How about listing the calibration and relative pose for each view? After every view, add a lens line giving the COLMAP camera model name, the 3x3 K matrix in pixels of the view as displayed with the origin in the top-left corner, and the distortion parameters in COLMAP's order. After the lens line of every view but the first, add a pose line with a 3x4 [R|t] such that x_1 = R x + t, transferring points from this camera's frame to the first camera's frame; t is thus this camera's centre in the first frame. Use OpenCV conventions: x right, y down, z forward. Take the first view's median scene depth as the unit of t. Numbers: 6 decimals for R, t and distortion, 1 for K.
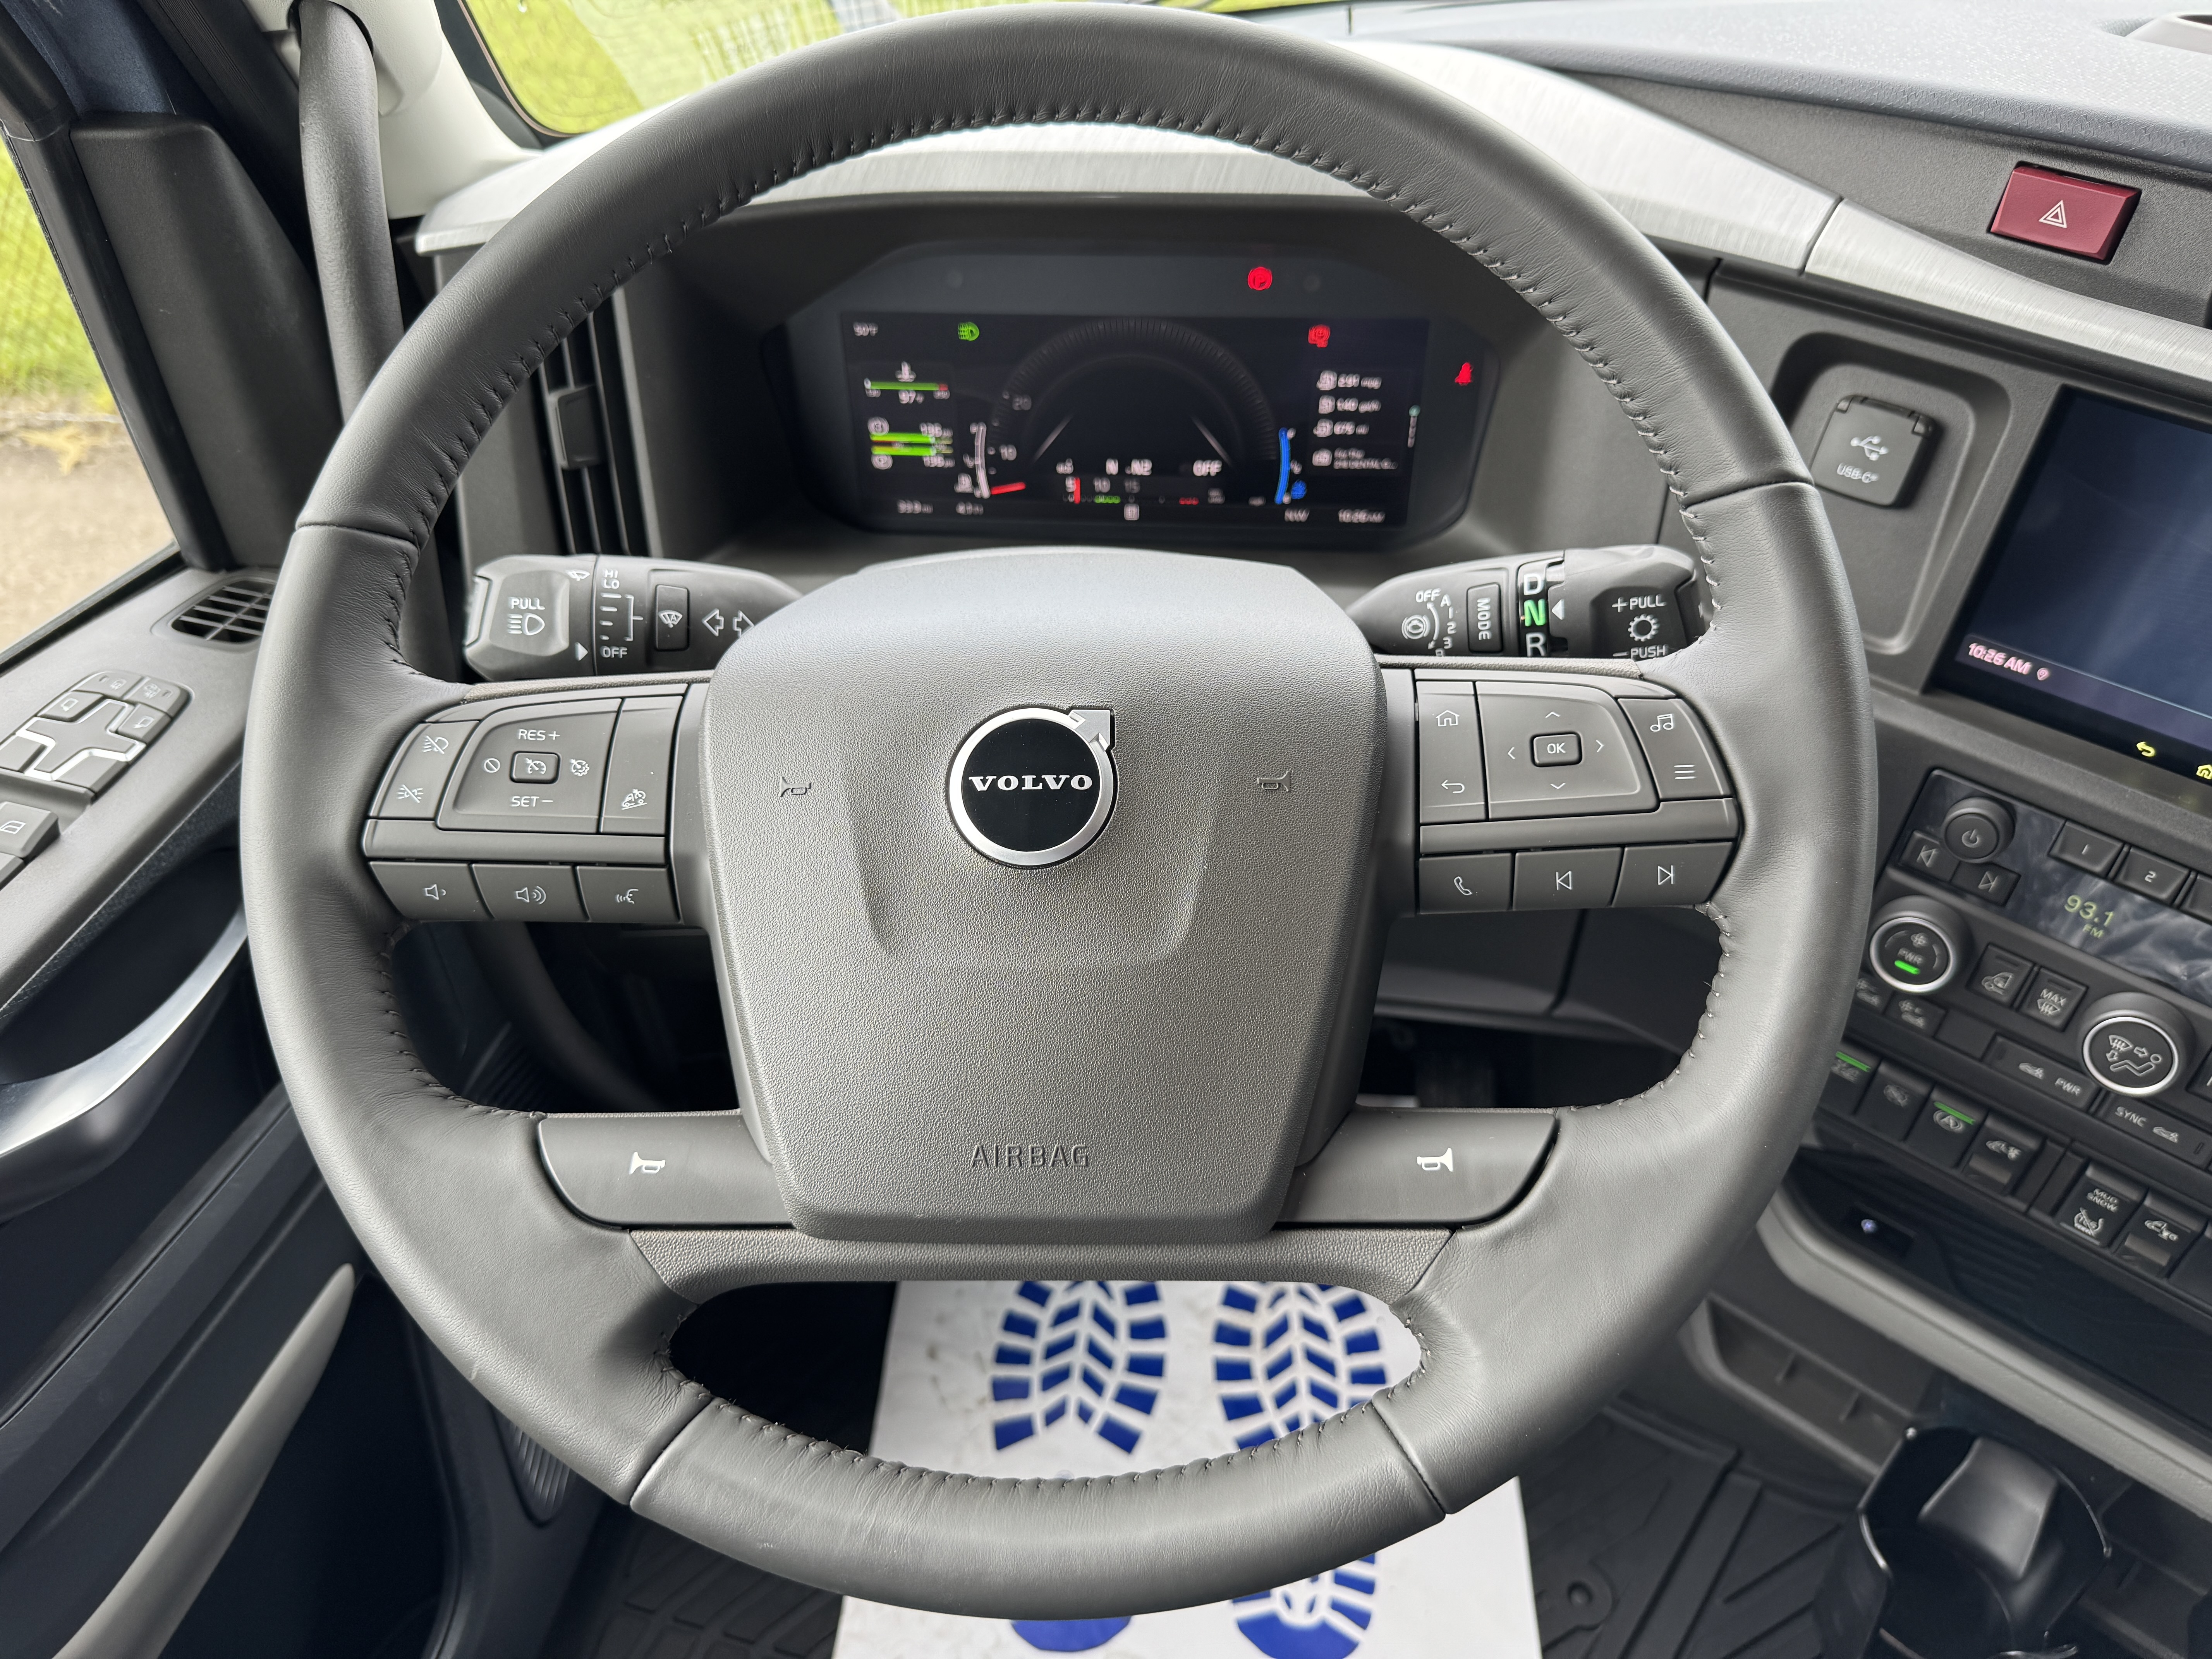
lens RADIAL K [[1589.2, 0, 1087.0], [0, 1589.2, 842.1], [0, 0, 1]] dist [0.026055, -0.061003]
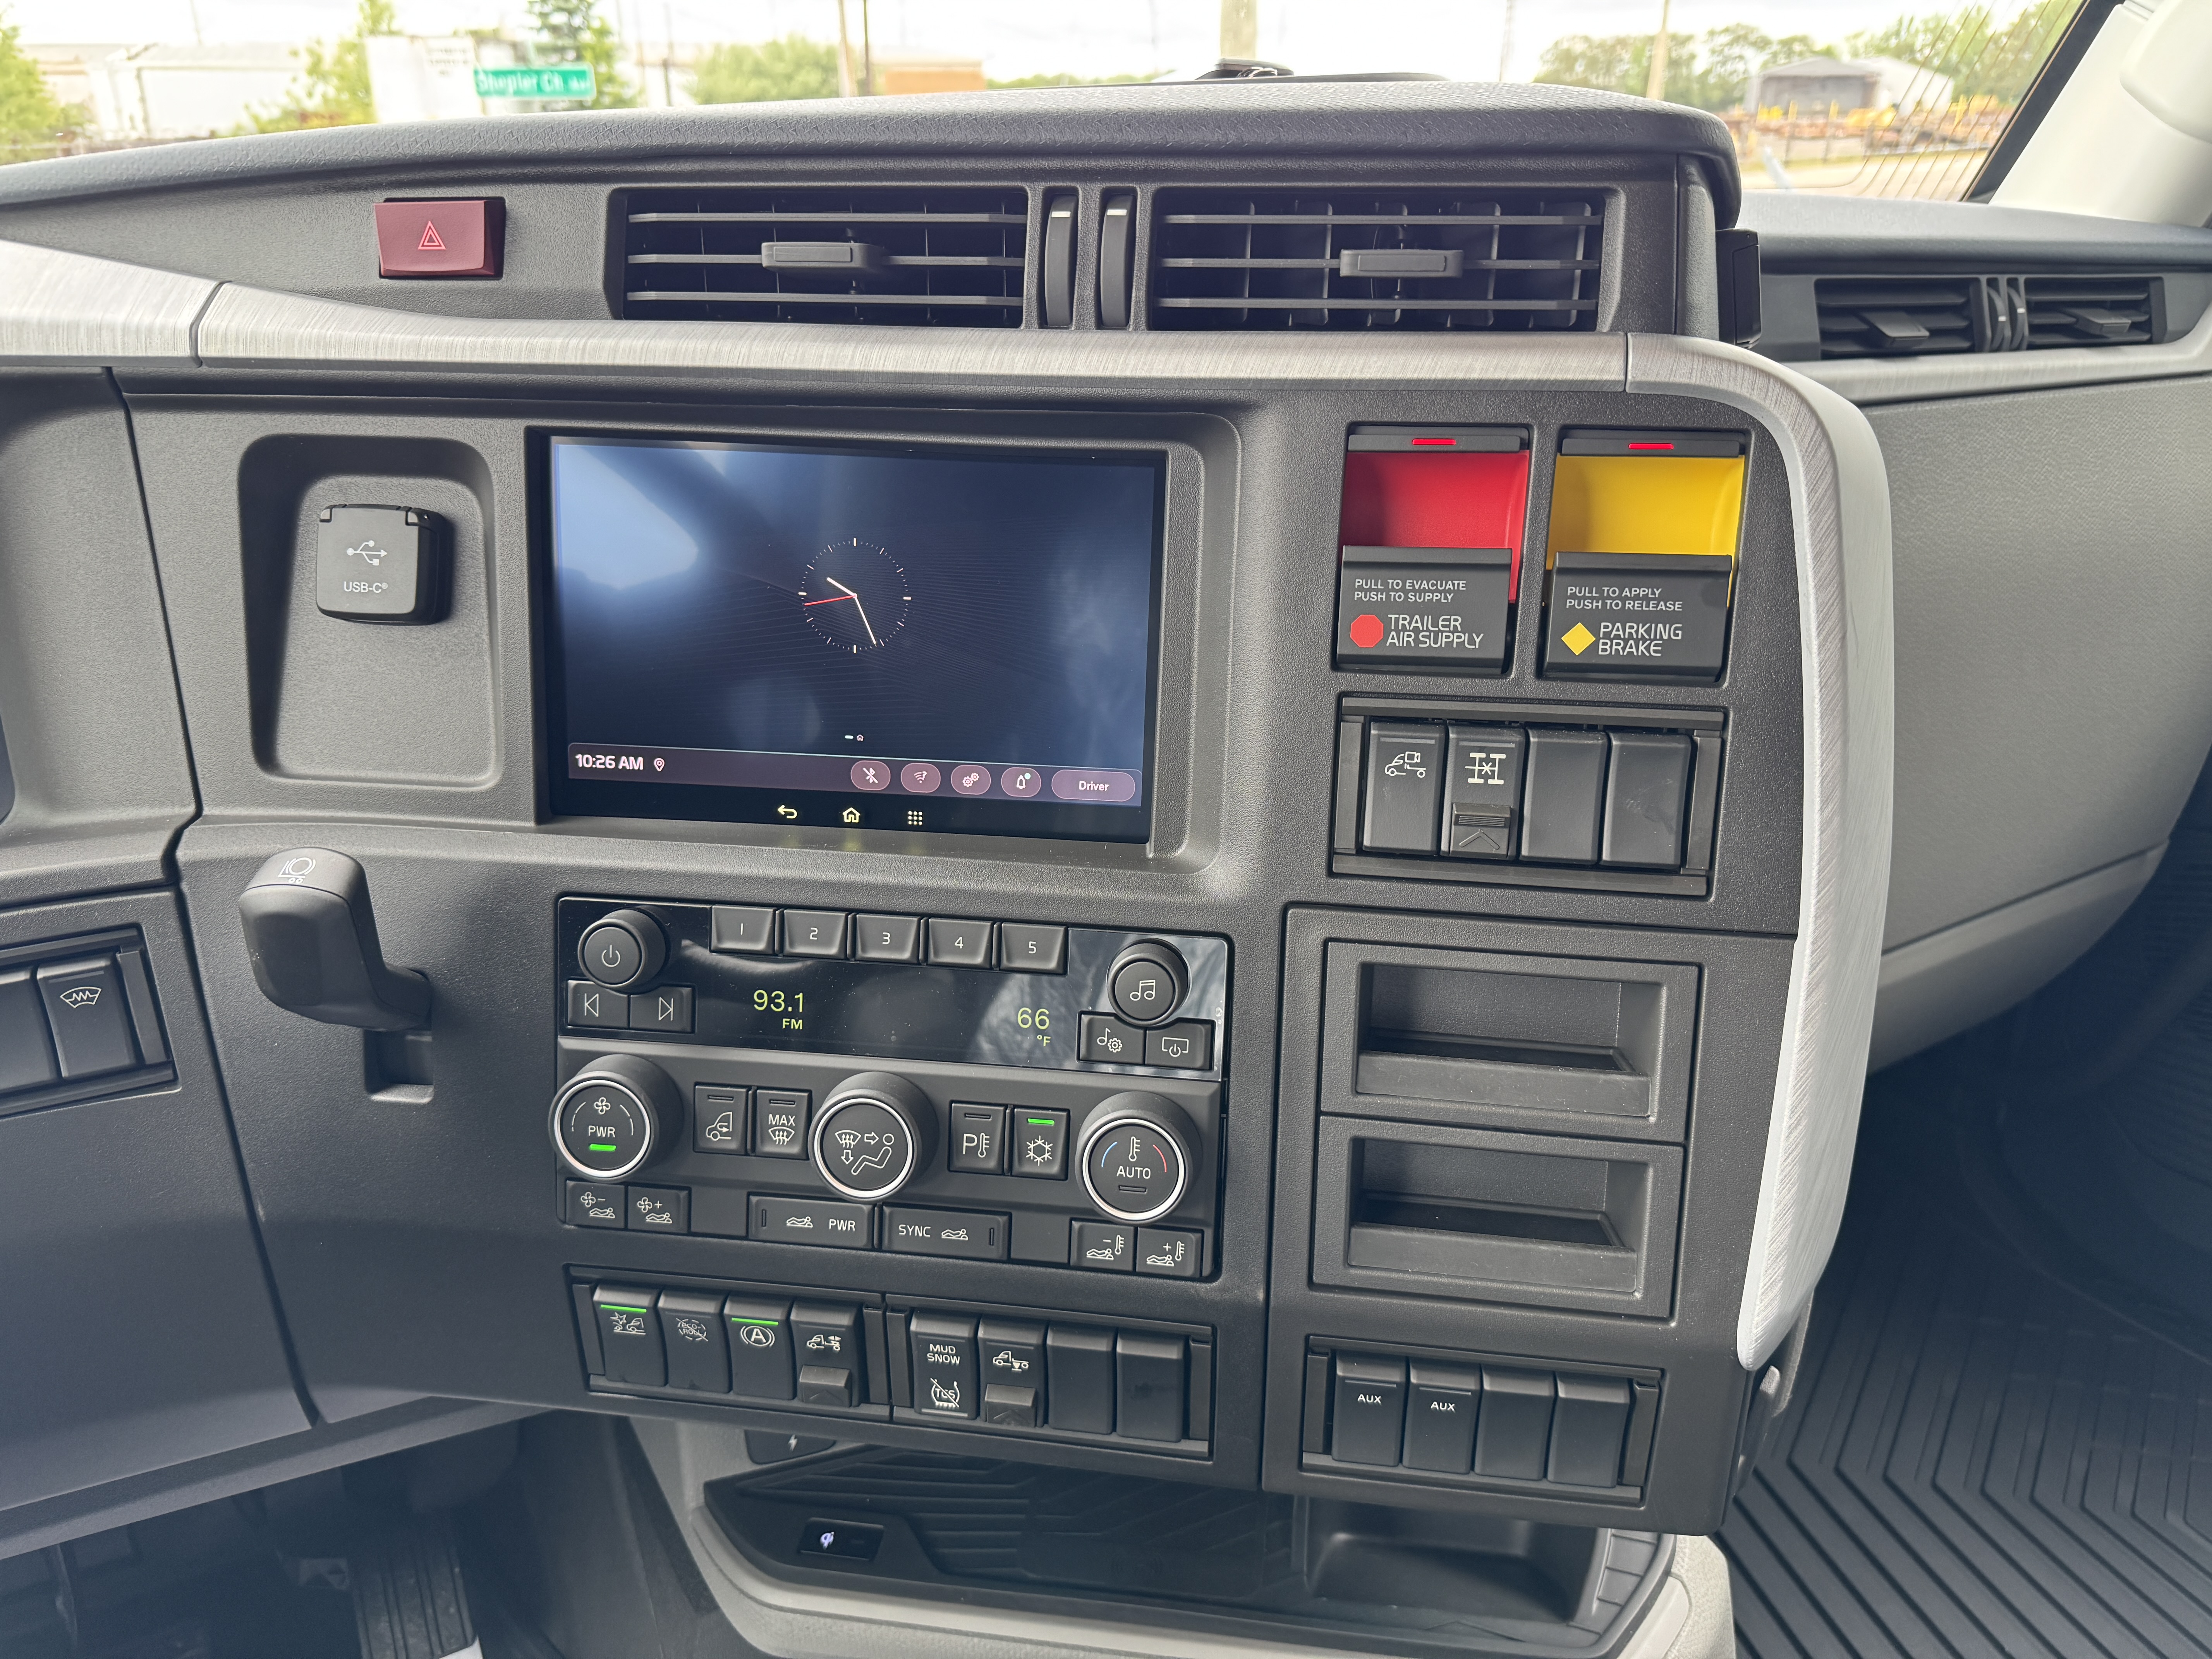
lens RADIAL K [[1589.2, 0, 1124.6], [0, 1589.2, 814.4], [0, 0, 1]] dist [0.026055, -0.061003]
pose [[0.844910, -0.190769, 0.499734, 0.388049], [0.351966, 0.901778, -0.250830, 0.223034], [-0.402799, 0.387818, 0.829066, 0.210093]]
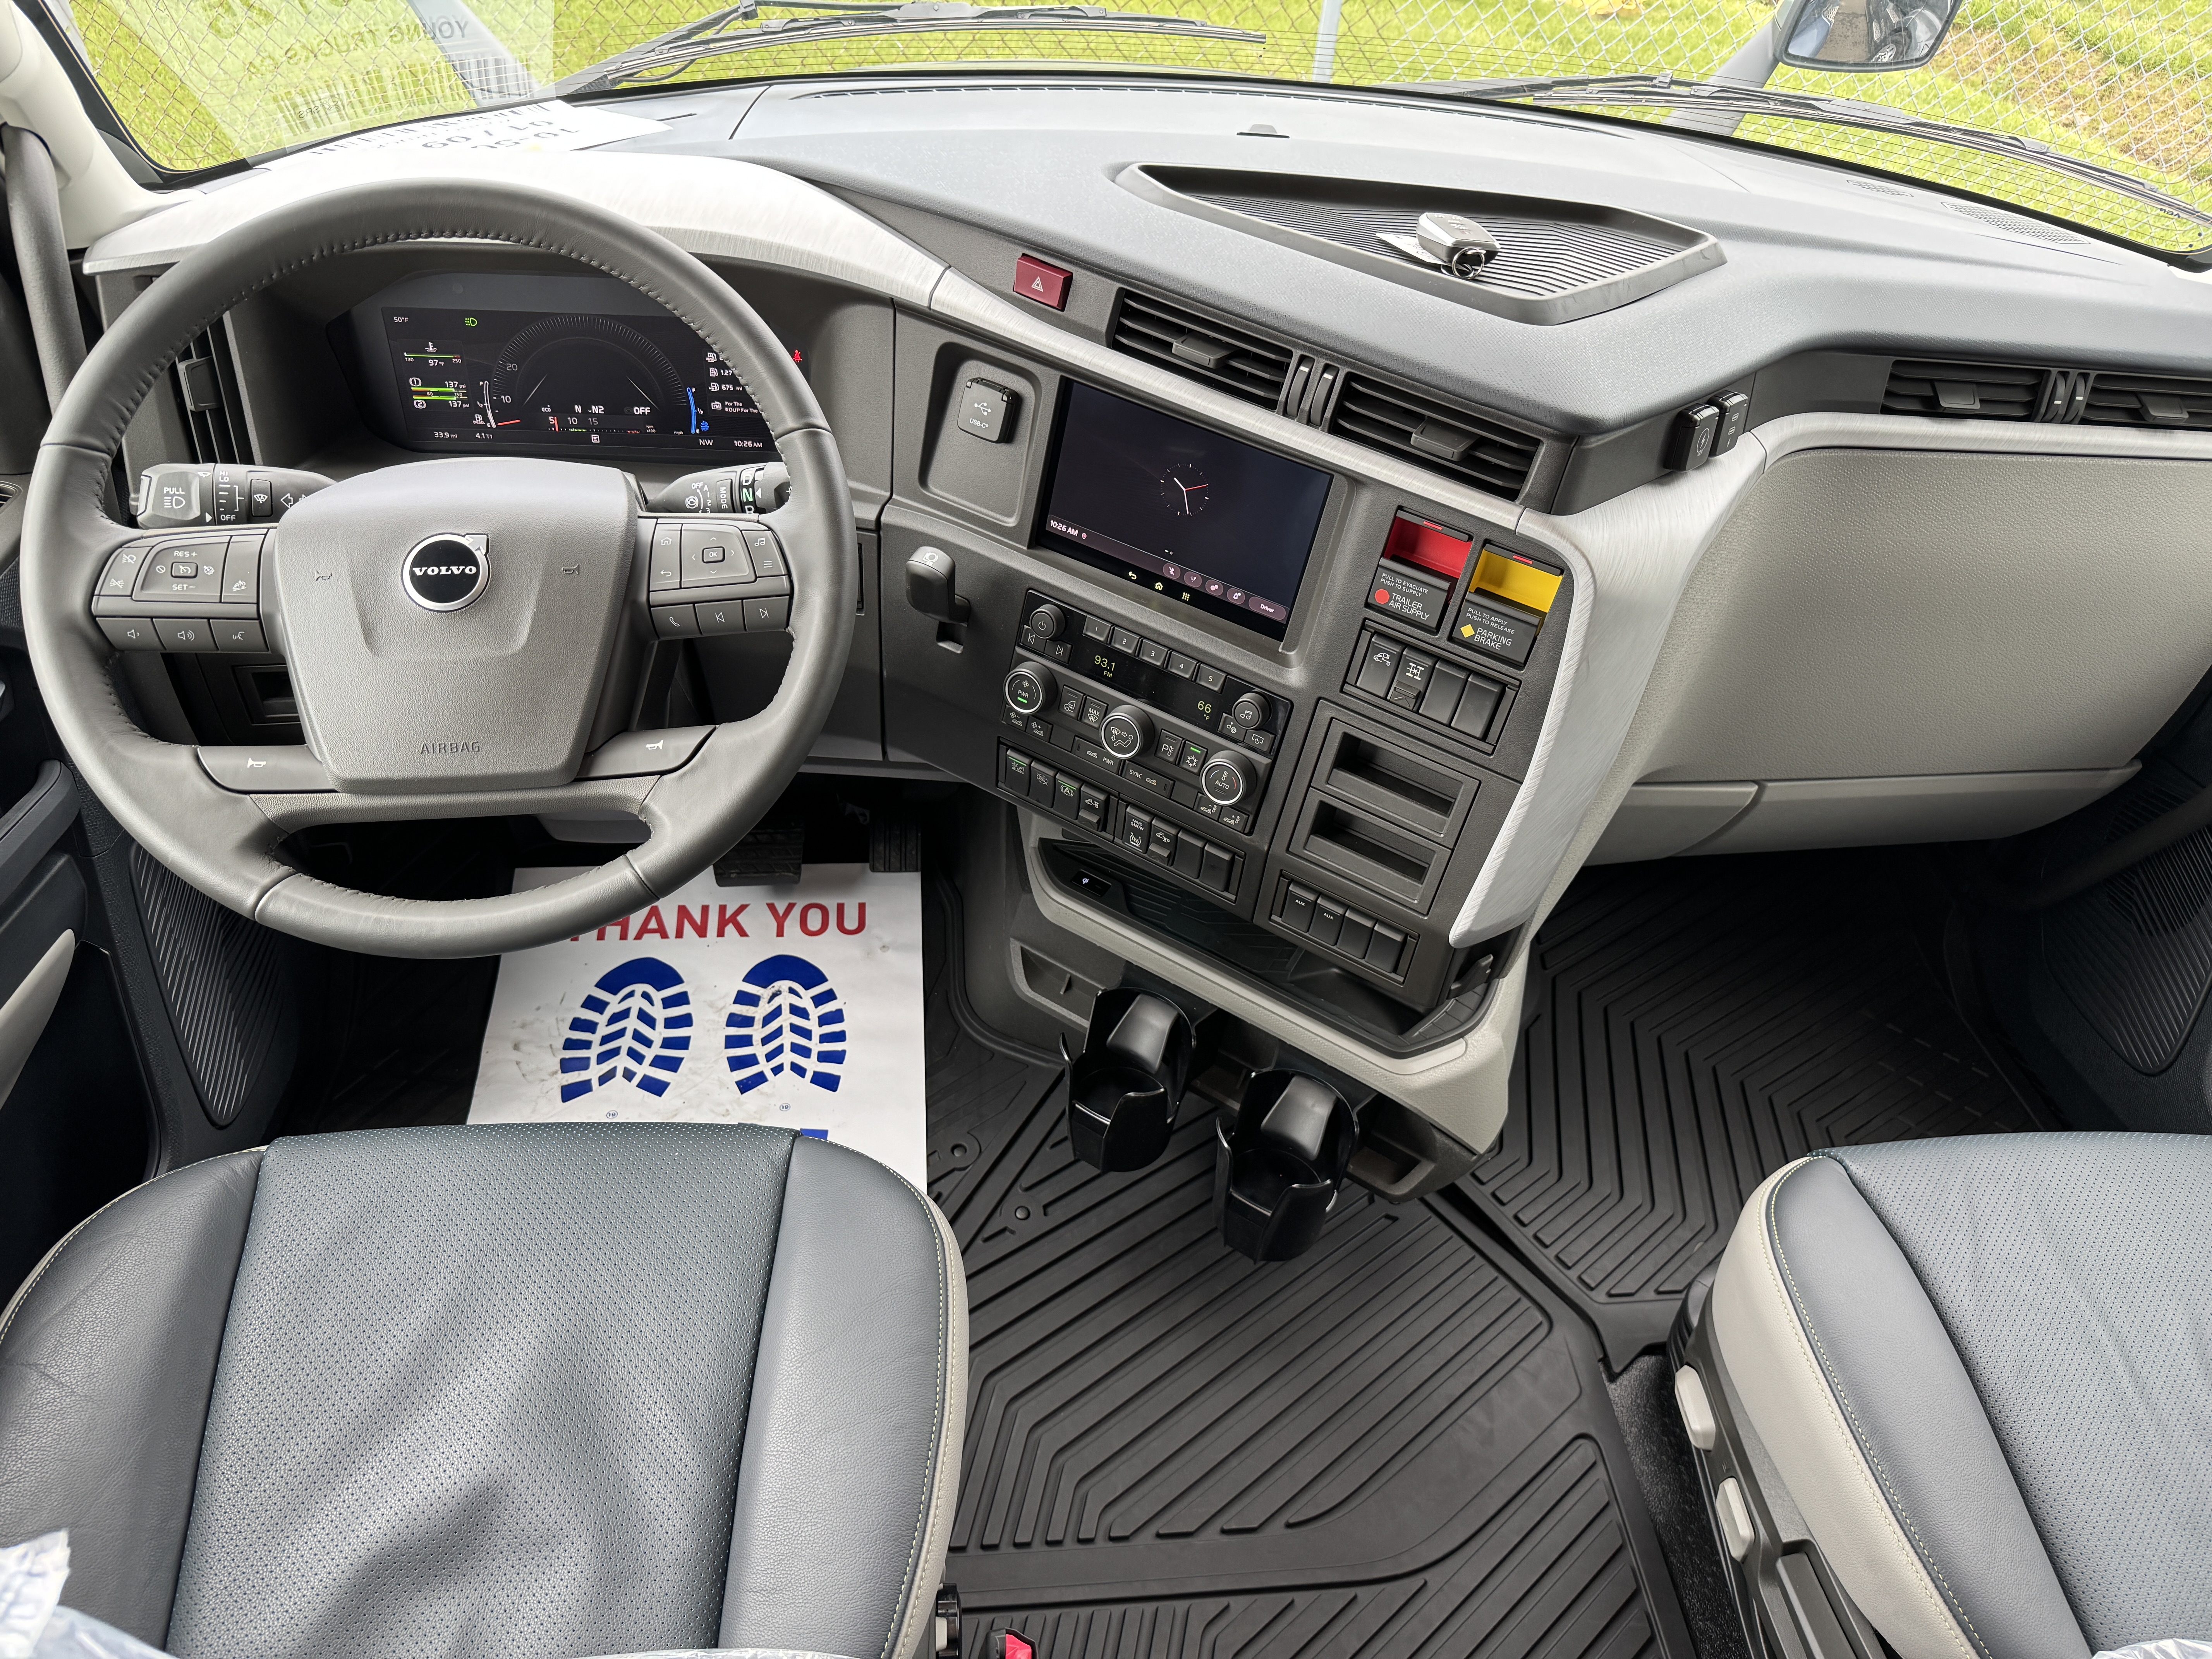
lens RADIAL K [[1589.2, 0, 1124.1], [0, 1589.2, 844.5], [0, 0, 1]] dist [0.026055, -0.061003]
pose [[0.979517, -0.041951, 0.196942, 0.275081], [0.033225, 0.998323, 0.047402, 0.168366], [-0.198601, -0.039887, 0.979269, -0.825603]]
